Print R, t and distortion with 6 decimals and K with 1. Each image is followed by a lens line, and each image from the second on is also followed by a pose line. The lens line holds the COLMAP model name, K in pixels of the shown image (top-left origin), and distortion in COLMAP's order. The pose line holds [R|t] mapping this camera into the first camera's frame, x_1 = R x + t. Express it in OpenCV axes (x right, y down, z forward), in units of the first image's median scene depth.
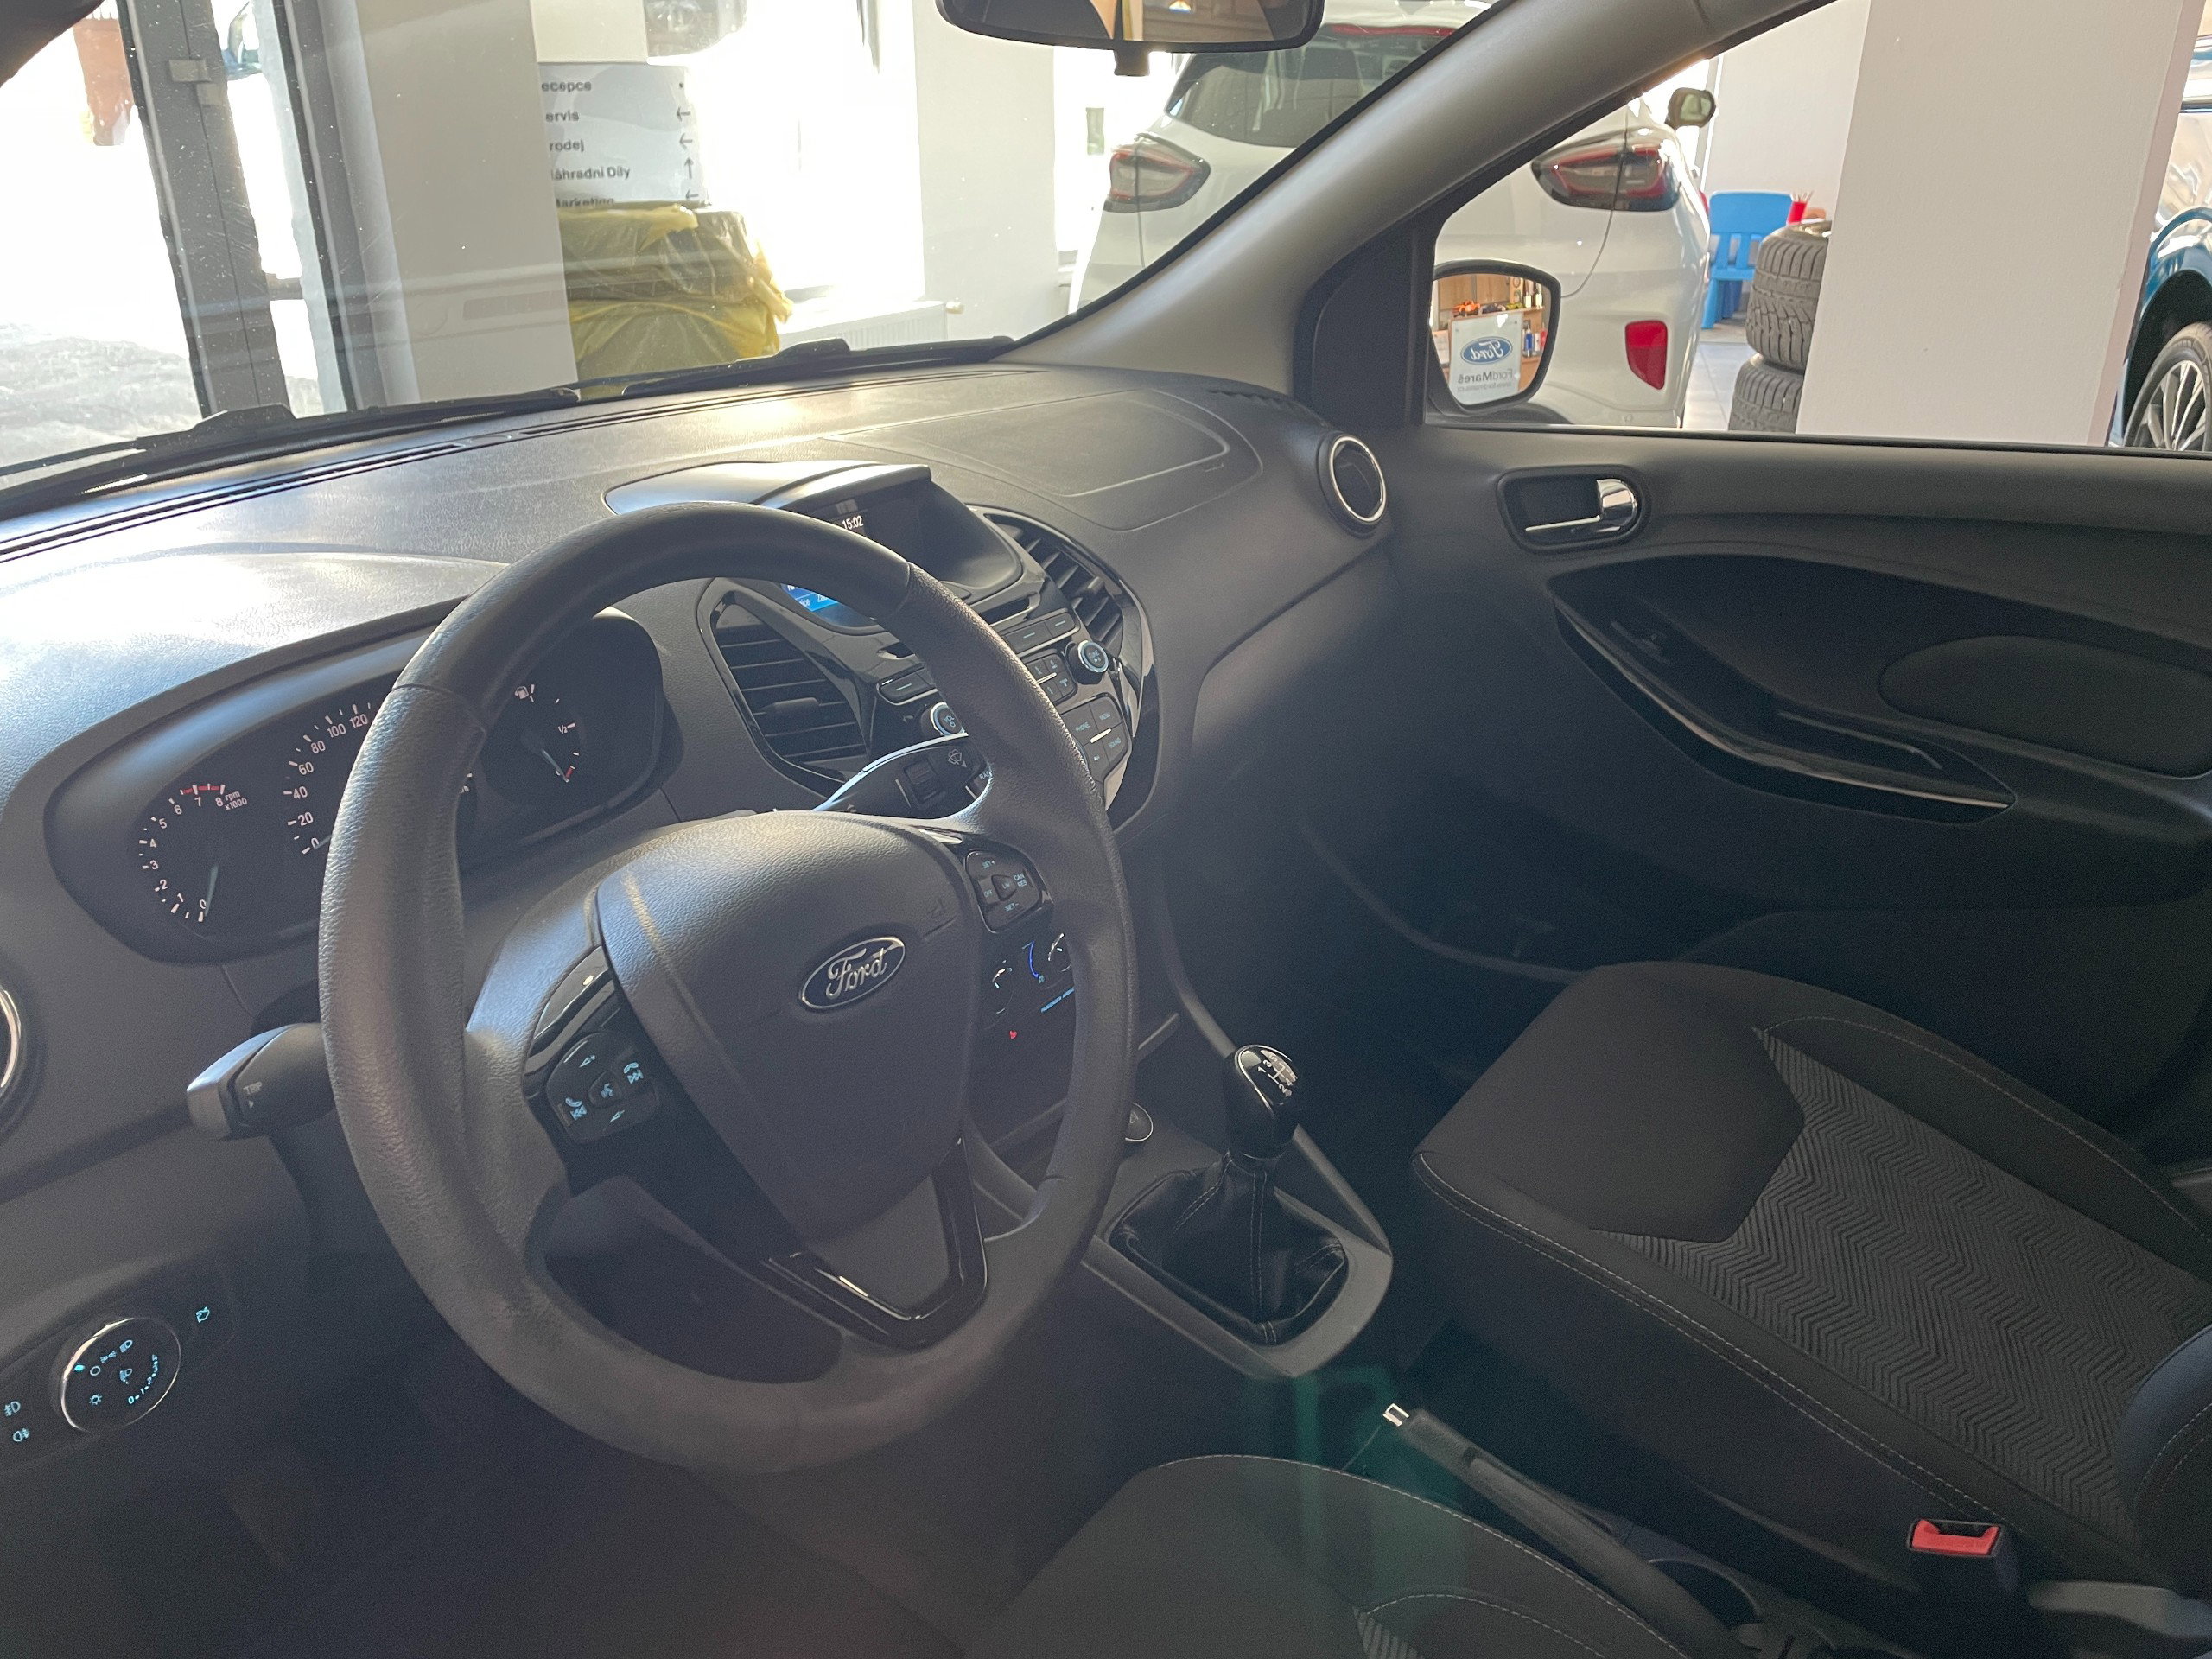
lens RADIAL K [[1660.1, 0, 1094.8], [0, 1660.1, 833.2], [0, 0, 1]] dist [0.088536, -0.109900]
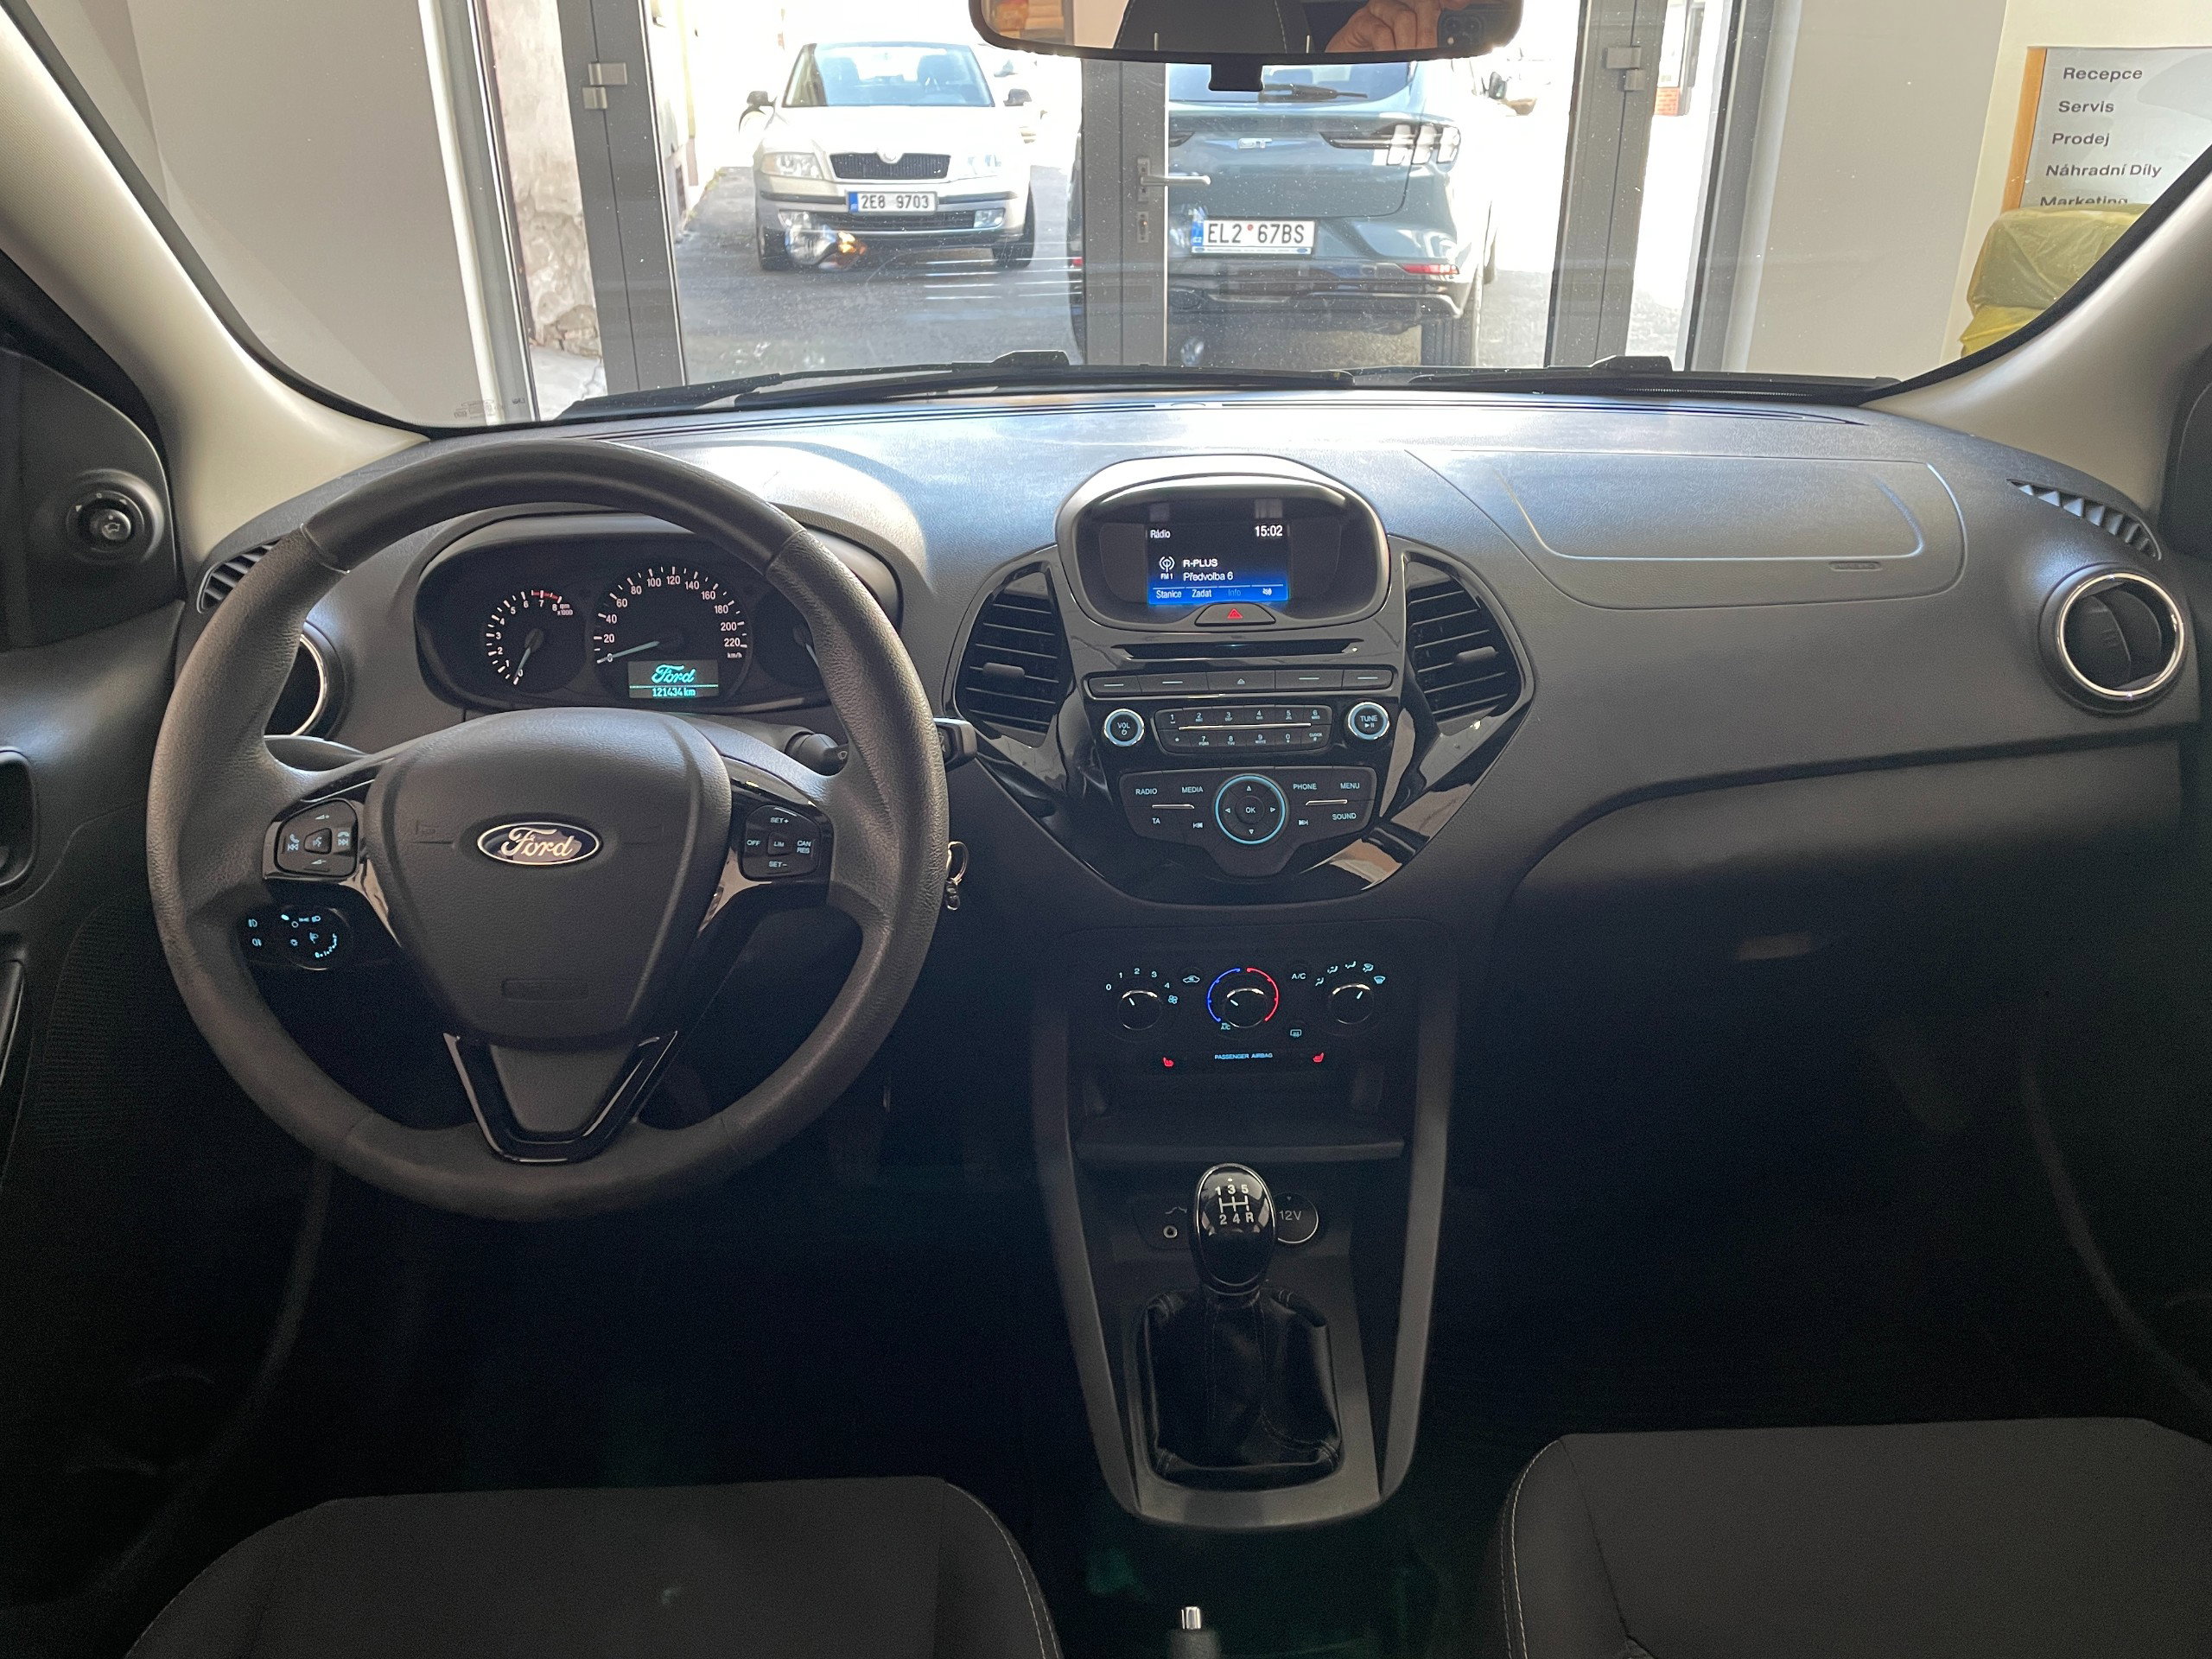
lens RADIAL K [[1660.1, 0, 1094.8], [0, 1660.1, 833.2], [0, 0, 1]] dist [0.088536, -0.109900]
pose [[0.634539, 0.326558, -0.700514, 0.513011], [-0.319409, 0.936135, 0.147071, -0.123071], [0.703803, 0.130428, 0.698319, 0.242316]]
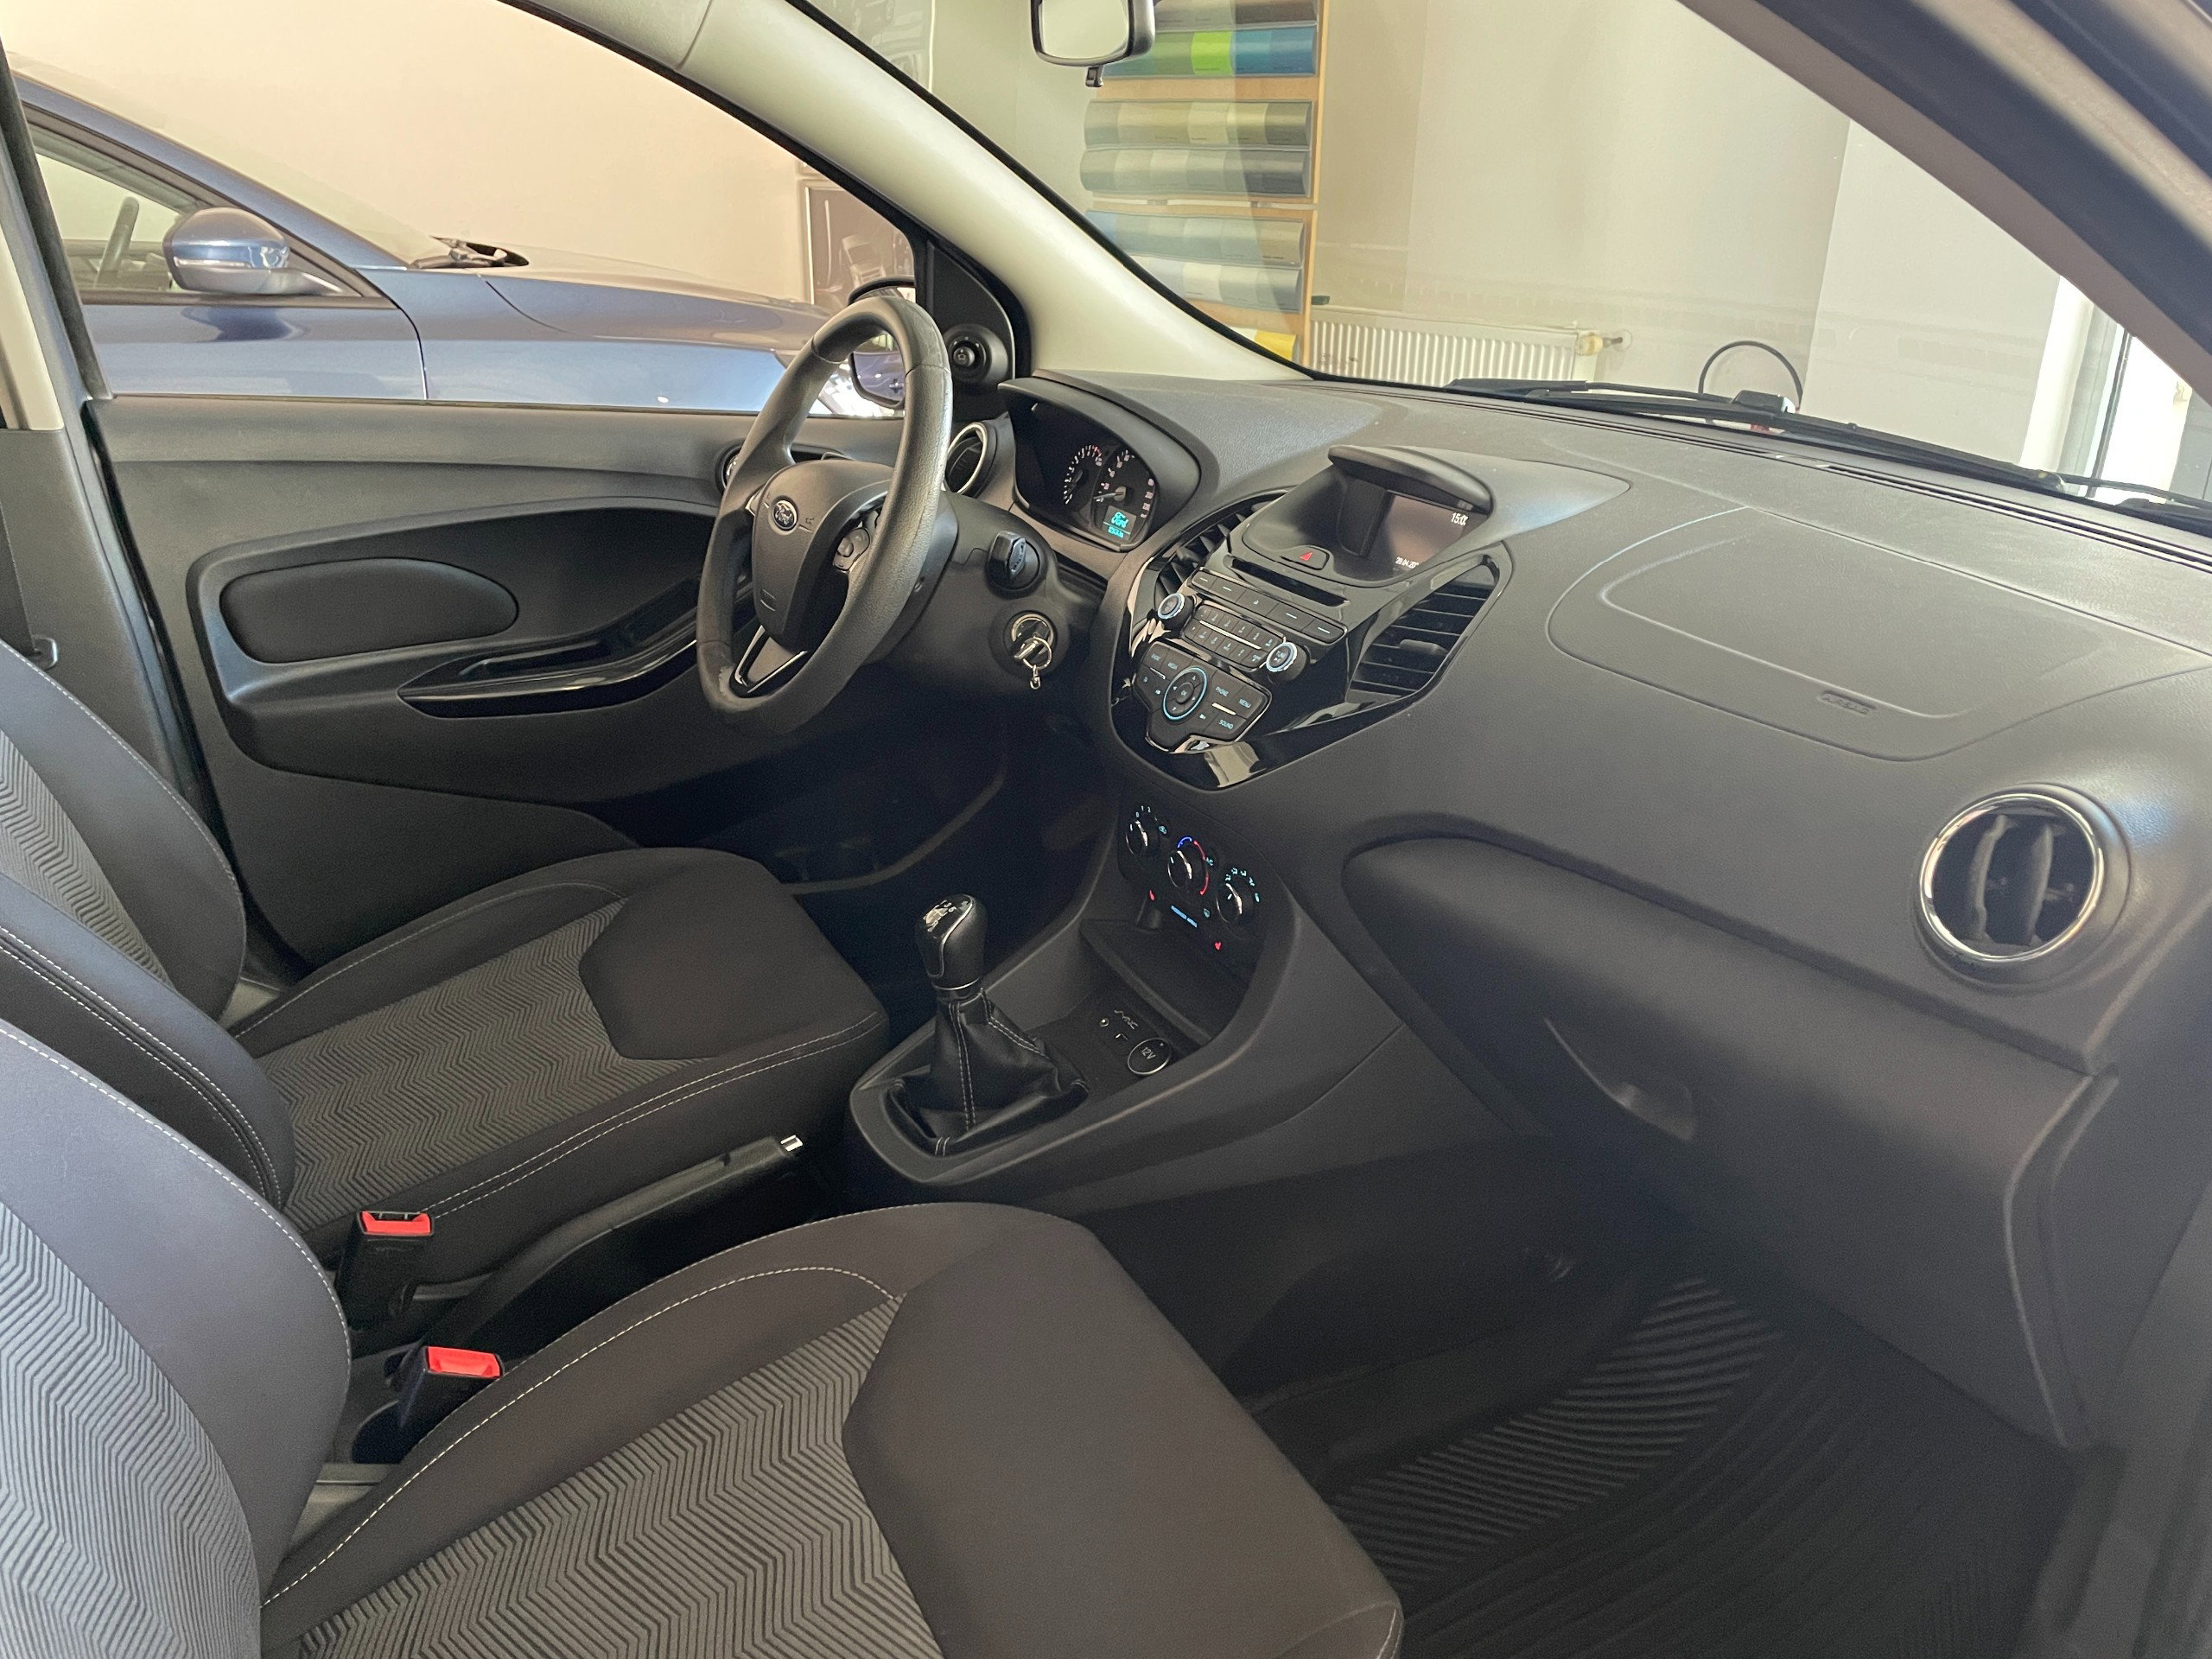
lens RADIAL K [[1660.1, 0, 1094.8], [0, 1660.1, 833.2], [0, 0, 1]] dist [0.088536, -0.109900]
pose [[-0.609940, 0.260098, -0.748547, 0.799748], [-0.326626, 0.778116, 0.536517, -0.515513], [0.722004, 0.571738, -0.389649, 1.349581]]
